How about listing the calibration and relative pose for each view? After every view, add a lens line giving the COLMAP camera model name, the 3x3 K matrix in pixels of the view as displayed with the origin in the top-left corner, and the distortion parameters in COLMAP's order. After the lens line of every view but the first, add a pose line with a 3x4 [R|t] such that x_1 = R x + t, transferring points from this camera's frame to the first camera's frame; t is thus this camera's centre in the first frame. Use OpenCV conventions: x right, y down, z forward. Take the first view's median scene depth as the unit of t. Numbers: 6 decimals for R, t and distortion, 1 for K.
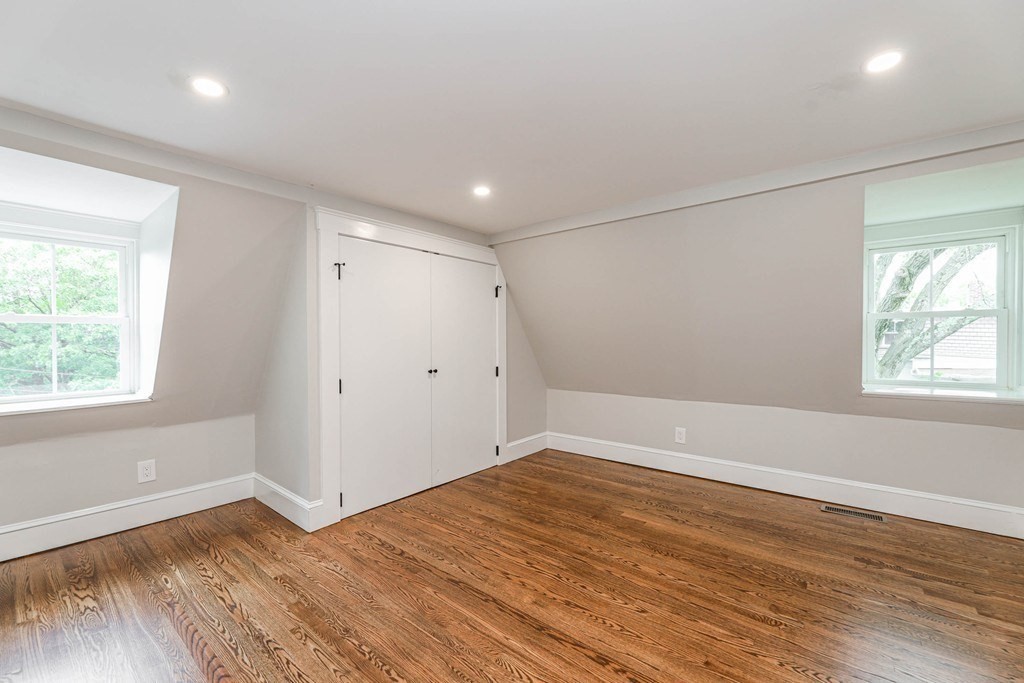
lens RADIAL K [[432.0, 0, 510.2], [0, 432.0, 342.5], [0, 0, 1]] dist [0.000052, -0.000468]
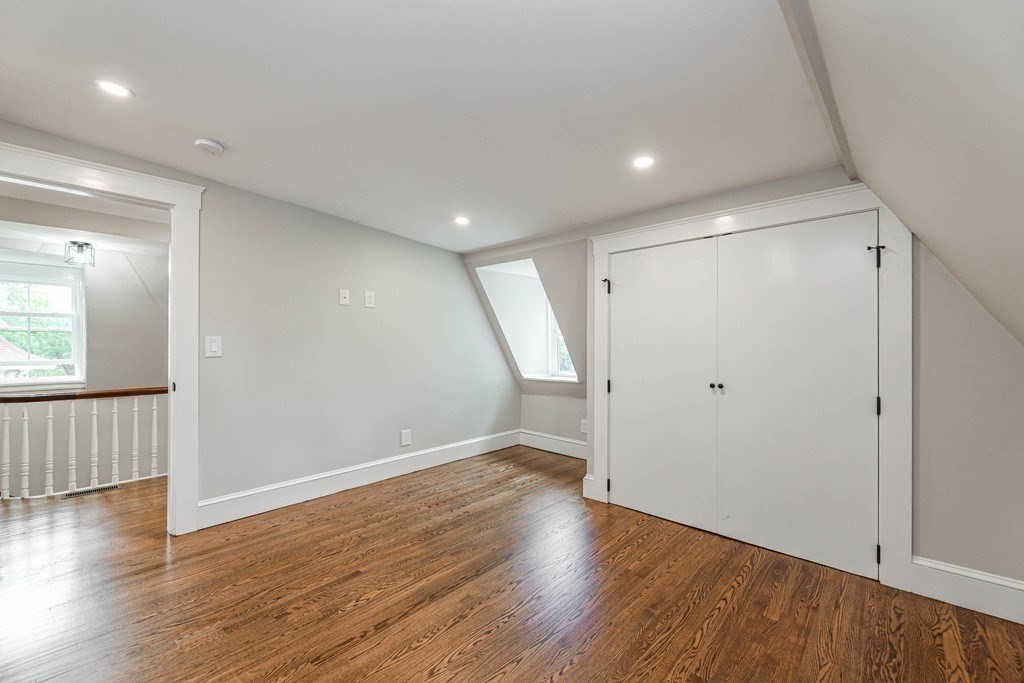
lens RADIAL K [[432.0, 0, 510.2], [0, 432.0, 342.5], [0, 0, 1]] dist [0.000052, -0.000468]
pose [[-0.086743, -0.001966, -0.996229, 0.759753], [-0.007983, 0.999967, -0.001279, -0.010994], [0.996199, 0.007842, -0.086756, 0.821677]]
